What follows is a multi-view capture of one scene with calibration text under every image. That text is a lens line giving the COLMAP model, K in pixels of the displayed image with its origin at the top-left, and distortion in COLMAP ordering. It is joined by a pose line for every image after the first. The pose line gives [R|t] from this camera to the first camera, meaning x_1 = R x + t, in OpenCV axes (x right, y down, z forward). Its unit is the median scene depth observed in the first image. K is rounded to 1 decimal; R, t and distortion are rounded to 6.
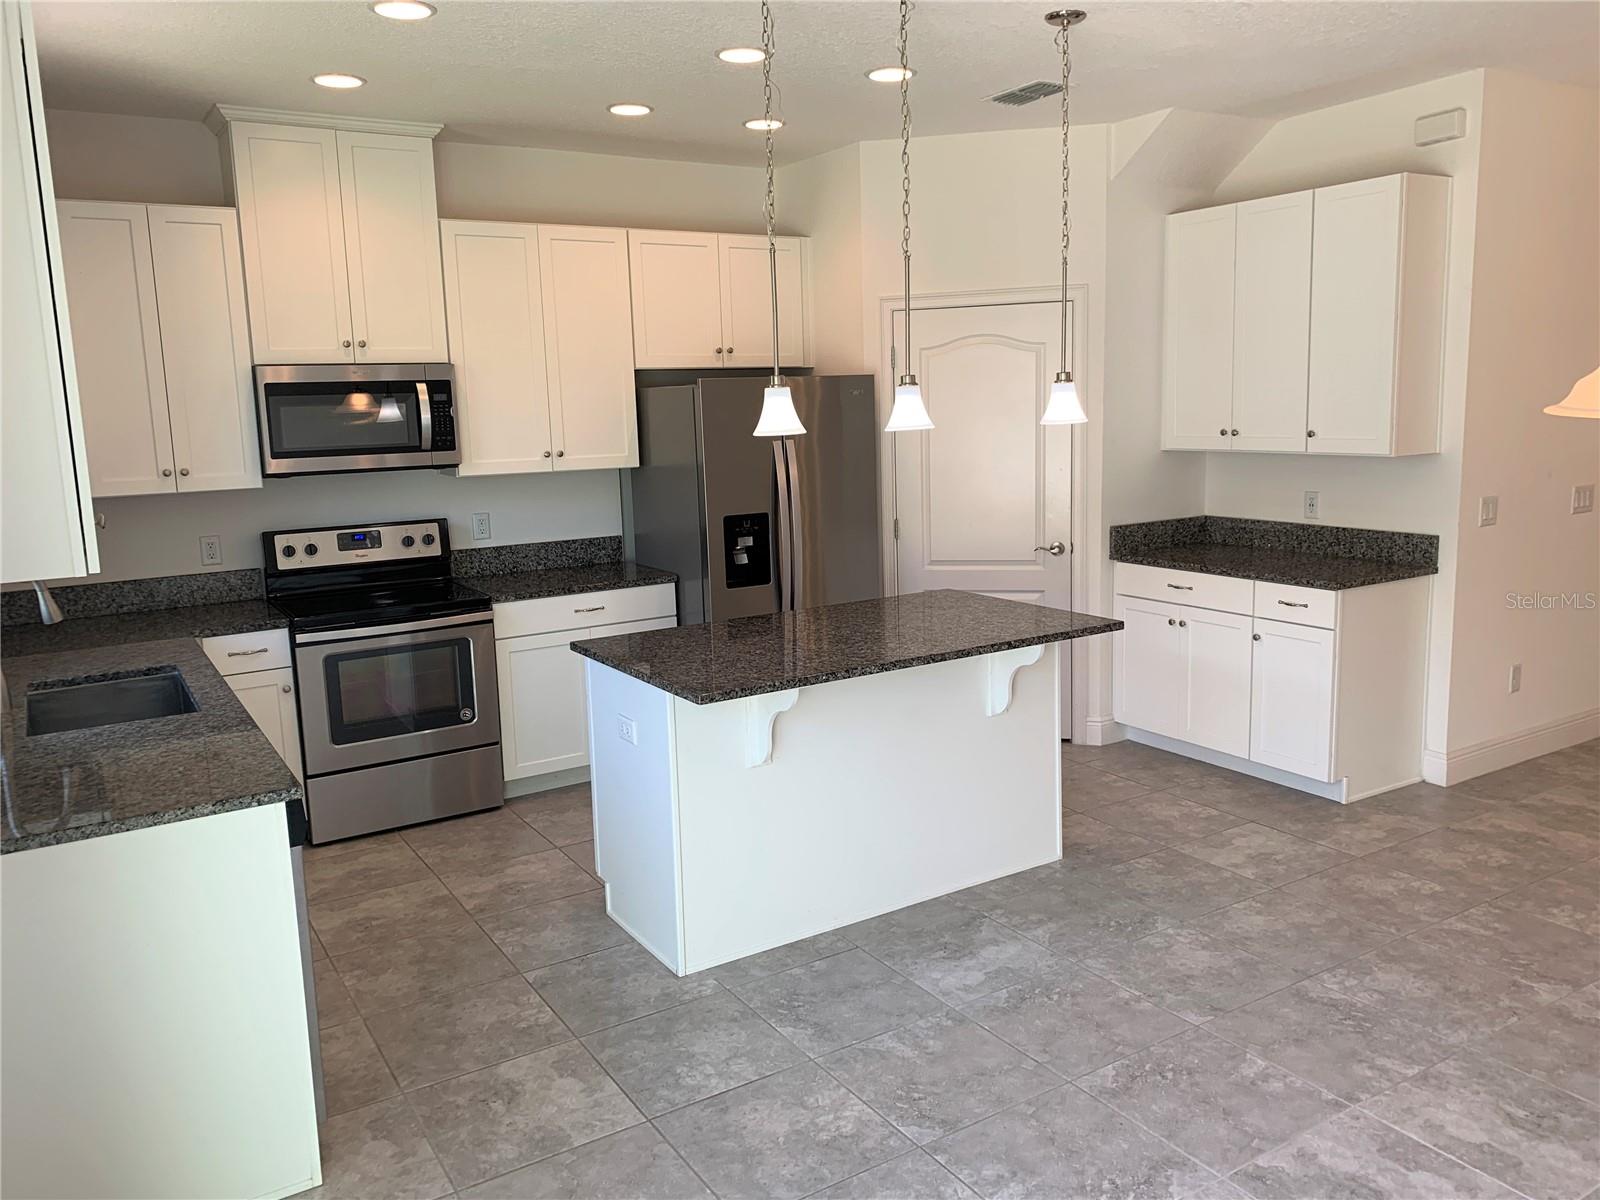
lens RADIAL K [[1201.2, 0, 853.6], [0, 1201.2, 572.7], [0, 0, 1]] dist [0.049726, -0.067023]
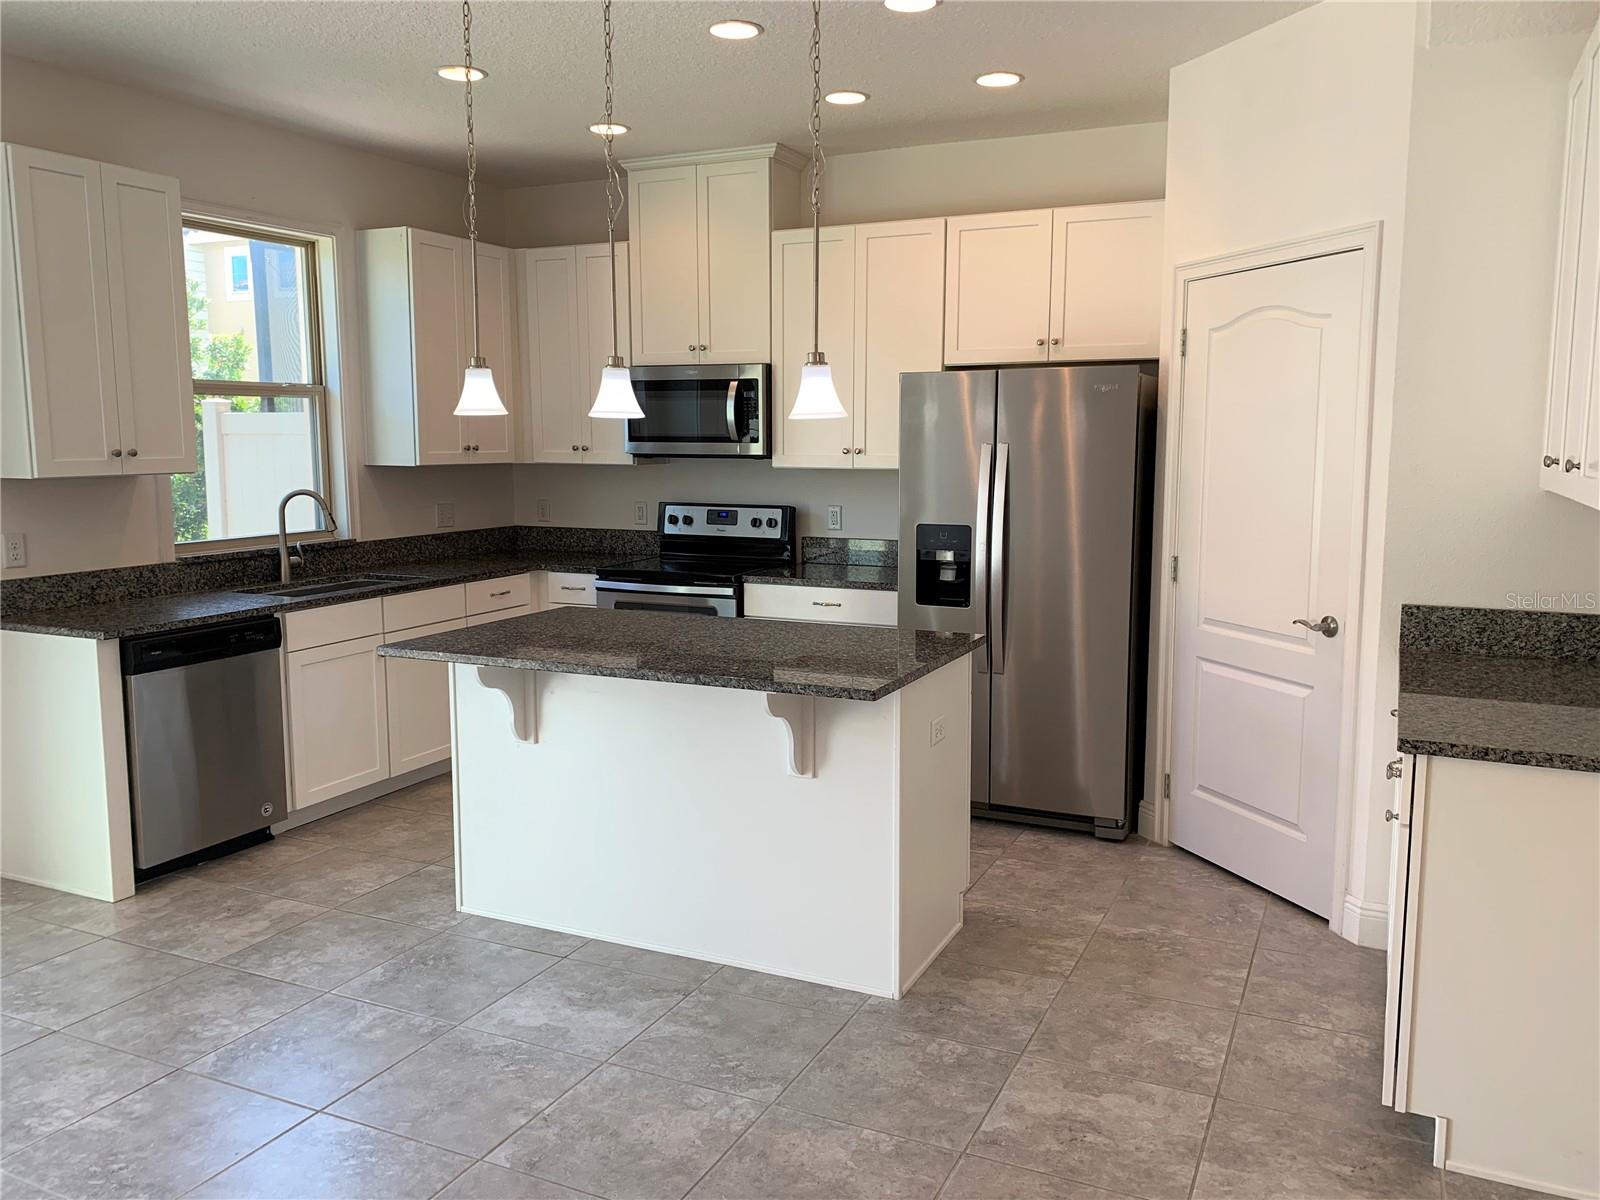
lens RADIAL K [[1233.5, 0, 833.9], [0, 1233.5, 588.6], [0, 0, 1]] dist [0.051994, -0.067559]
pose [[0.537498, 0.131169, -0.833001, 0.722087], [-0.138974, 0.988100, 0.065918, -0.058059], [0.831734, 0.080334, 0.549331, 0.493832]]
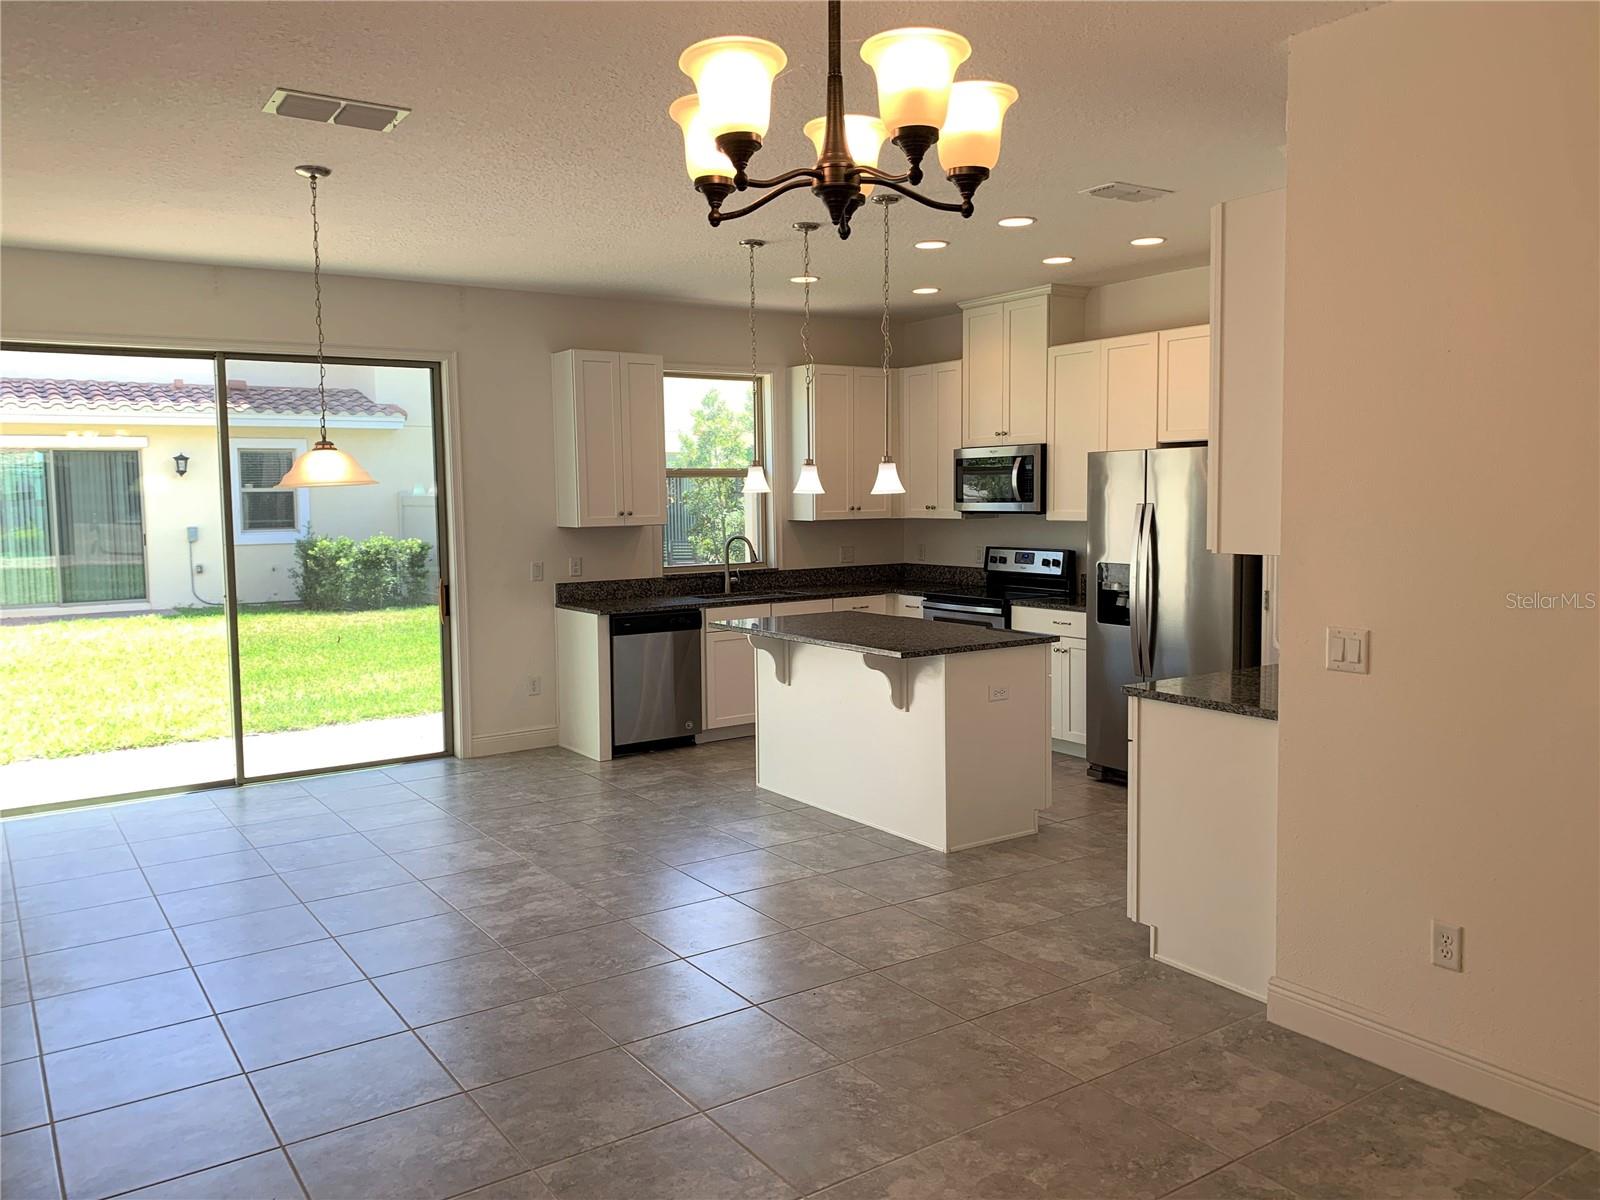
lens RADIAL K [[1233.6, 0, 800.0], [0, 1233.6, 600.0], [0, 0, 1]] dist [0.058068, -0.085380]
pose [[0.030117, 0.114936, -0.992916, 1.296584], [-0.136170, 0.984578, 0.109841, -0.121386], [0.990228, 0.131897, 0.045303, 0.725862]]
